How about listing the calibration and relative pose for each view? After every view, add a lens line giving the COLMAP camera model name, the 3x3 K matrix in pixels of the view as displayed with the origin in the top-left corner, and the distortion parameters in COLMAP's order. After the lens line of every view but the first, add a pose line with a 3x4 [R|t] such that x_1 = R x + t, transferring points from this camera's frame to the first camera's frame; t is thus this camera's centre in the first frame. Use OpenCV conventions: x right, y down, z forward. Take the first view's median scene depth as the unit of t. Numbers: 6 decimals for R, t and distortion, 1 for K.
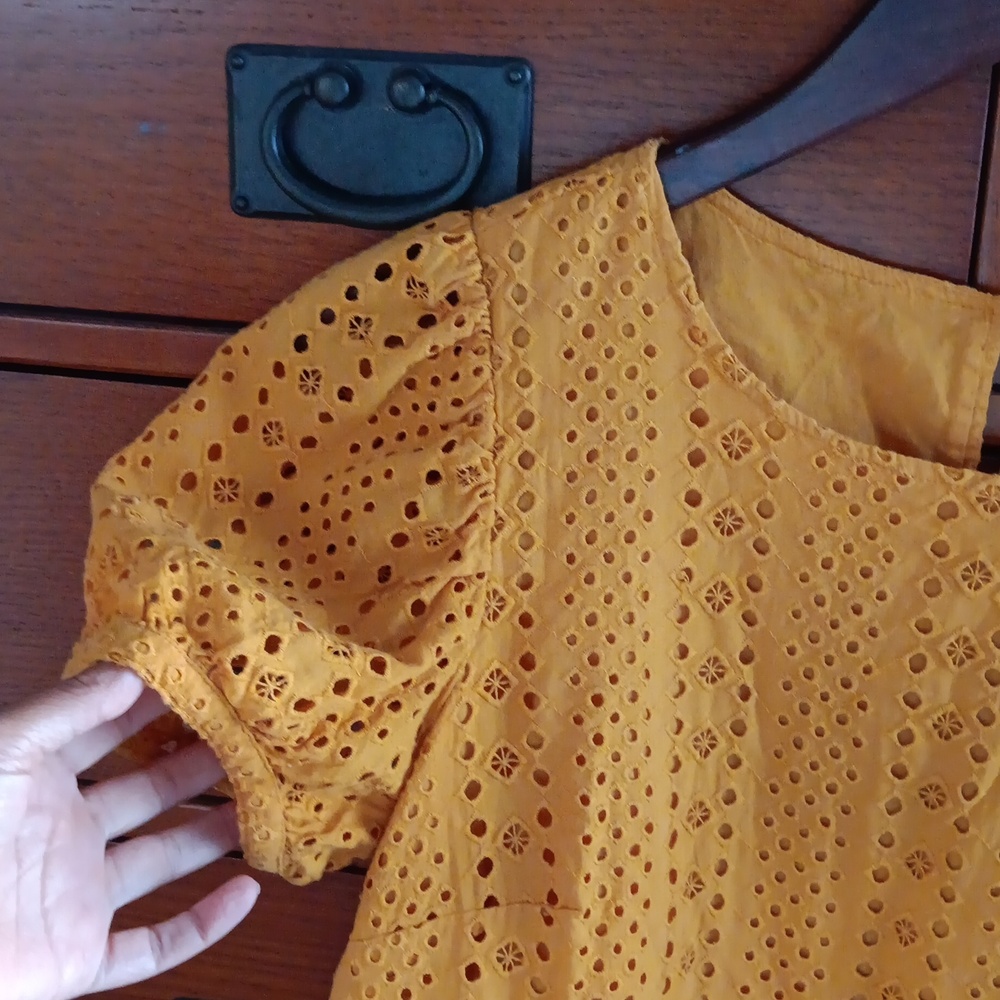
lens RADIAL K [[1537.7, 0, 500.6], [0, 1537.7, 499.8], [0, 0, 1]] dist [0.059655, 0.098152]
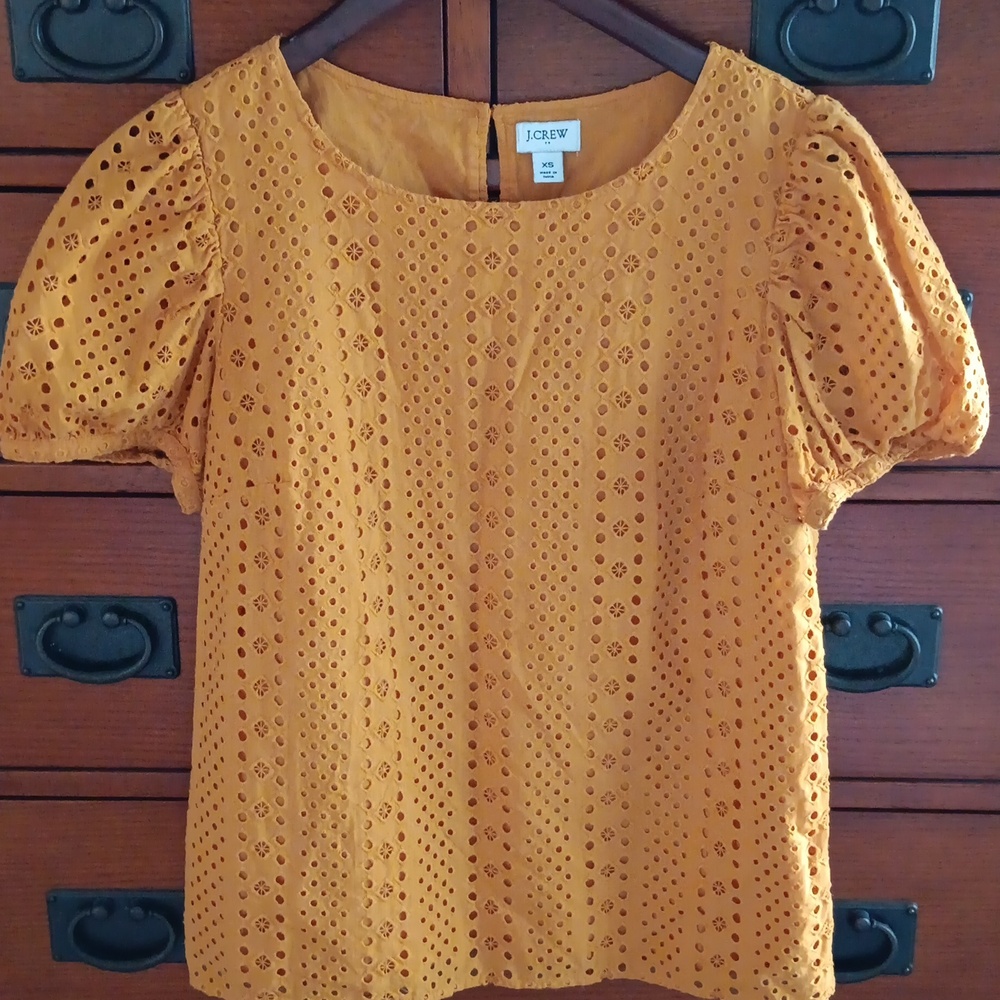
lens RADIAL K [[1649.5, 0, 500.0], [0, 1649.5, 557.0], [0, 0, 1]] dist [-0.003521, 0.184196]
pose [[0.970031, -0.166467, 0.176997, -0.082983], [0.149246, 0.983036, 0.106612, 0.184601], [-0.191742, -0.077001, 0.978420, -0.911887]]
